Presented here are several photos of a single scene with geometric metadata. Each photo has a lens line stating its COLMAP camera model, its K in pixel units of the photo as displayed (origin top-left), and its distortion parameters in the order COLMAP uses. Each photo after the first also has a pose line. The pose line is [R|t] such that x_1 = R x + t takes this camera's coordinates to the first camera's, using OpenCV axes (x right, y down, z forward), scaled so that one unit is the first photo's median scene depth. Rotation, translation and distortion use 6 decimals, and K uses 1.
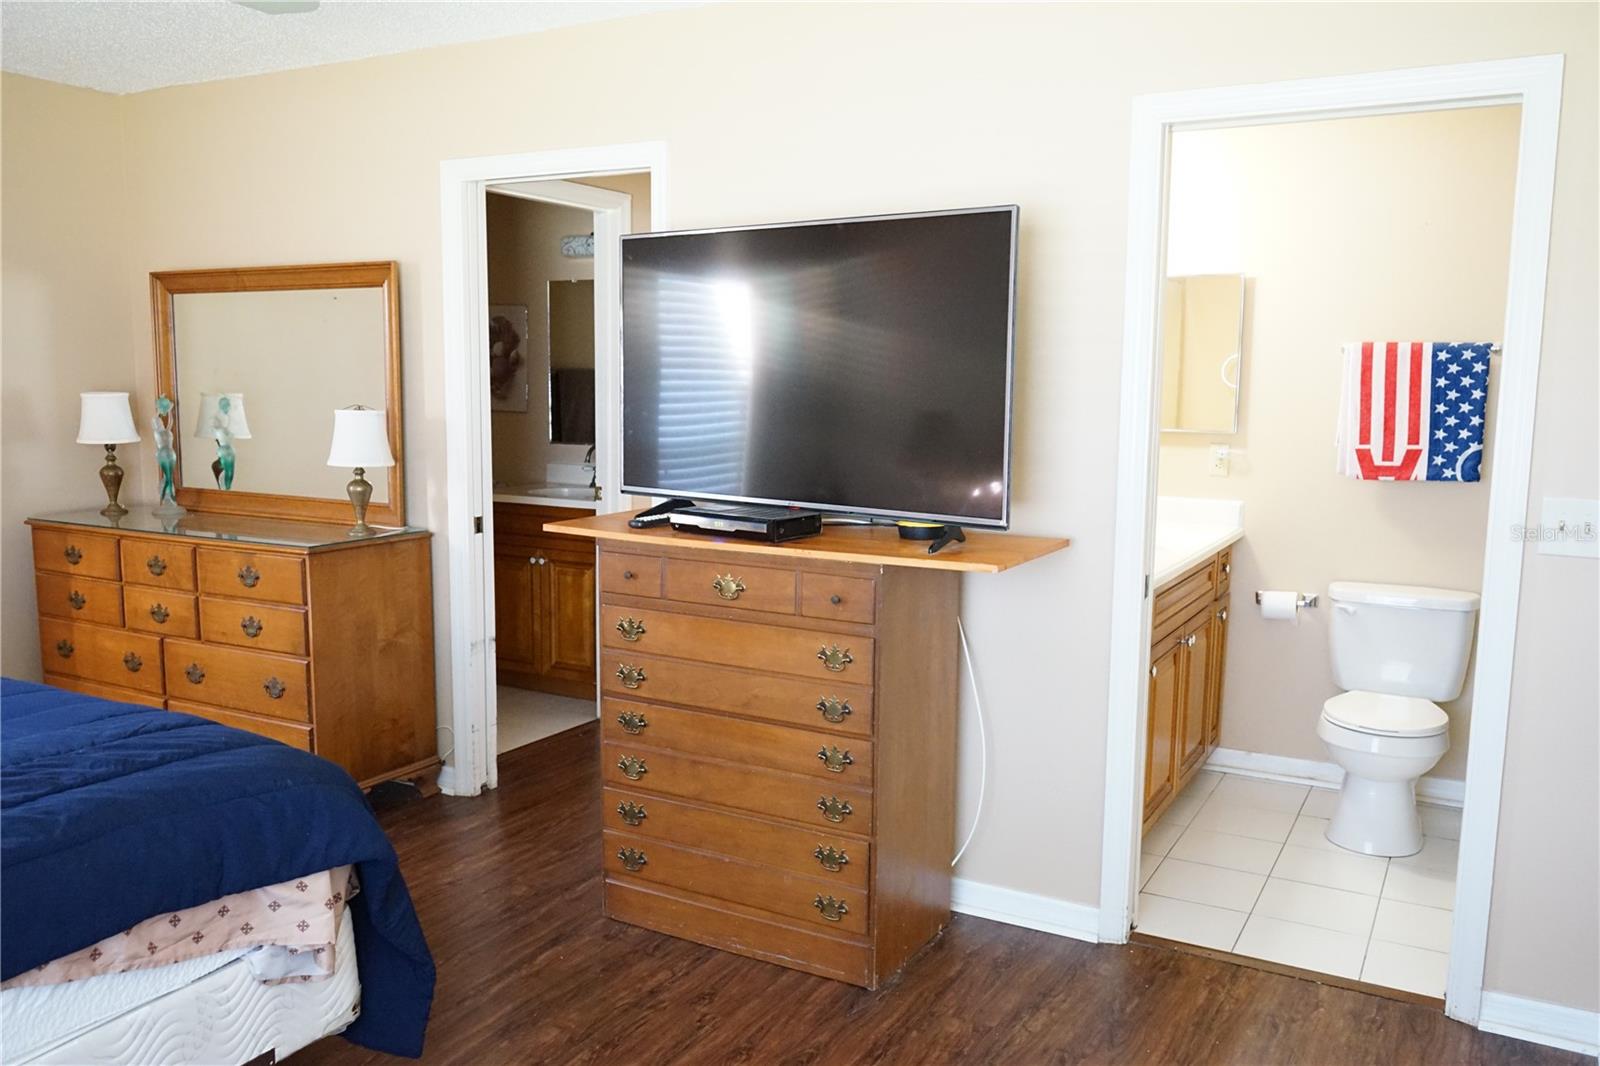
lens RADIAL K [[1273.1, 0, 799.7], [0, 1273.1, 544.2], [0, 0, 1]] dist [-0.015176, 0.014586]
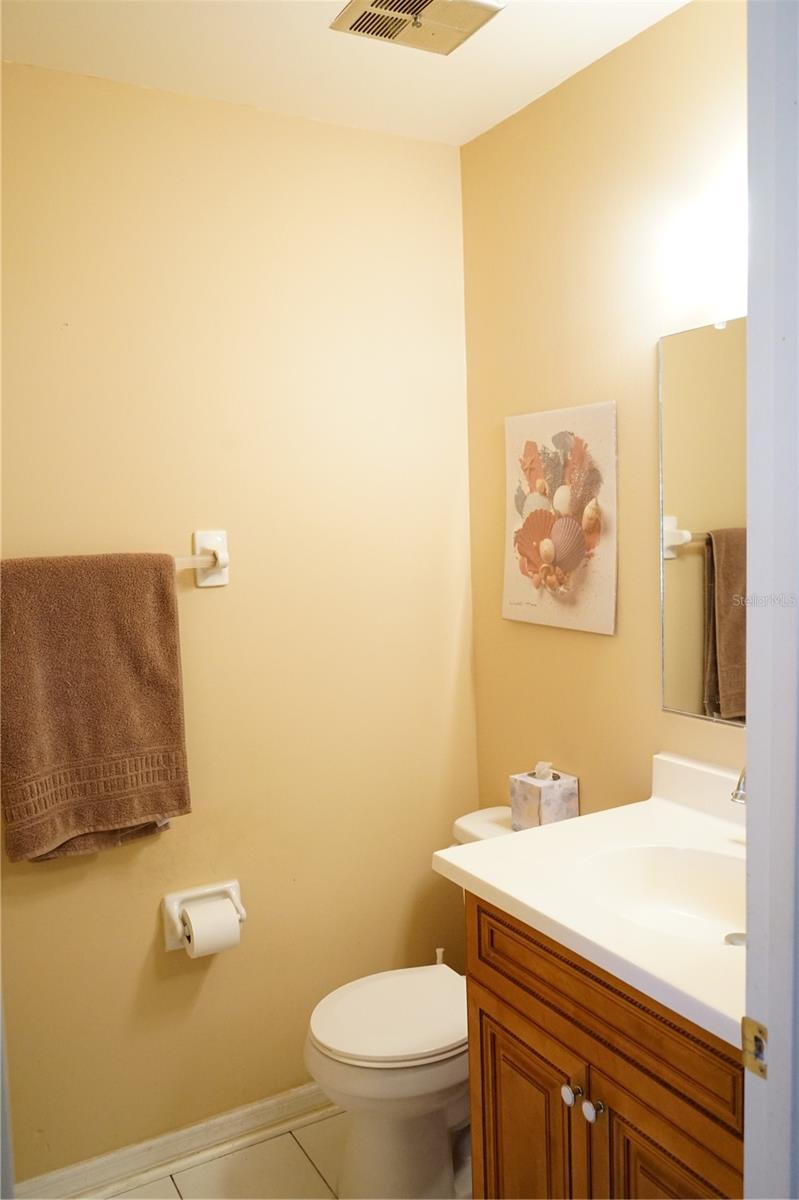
lens RADIAL K [[954.8, 0, 399.5], [0, 954.8, 600.0], [0, 0, 1]] dist [-0.015176, 0.014586]
pose [[0.847120, 0.008607, -0.531332, -0.098336], [-0.028685, 0.999152, -0.029548, -0.104330], [0.530627, 0.040272, 0.846648, 0.669906]]
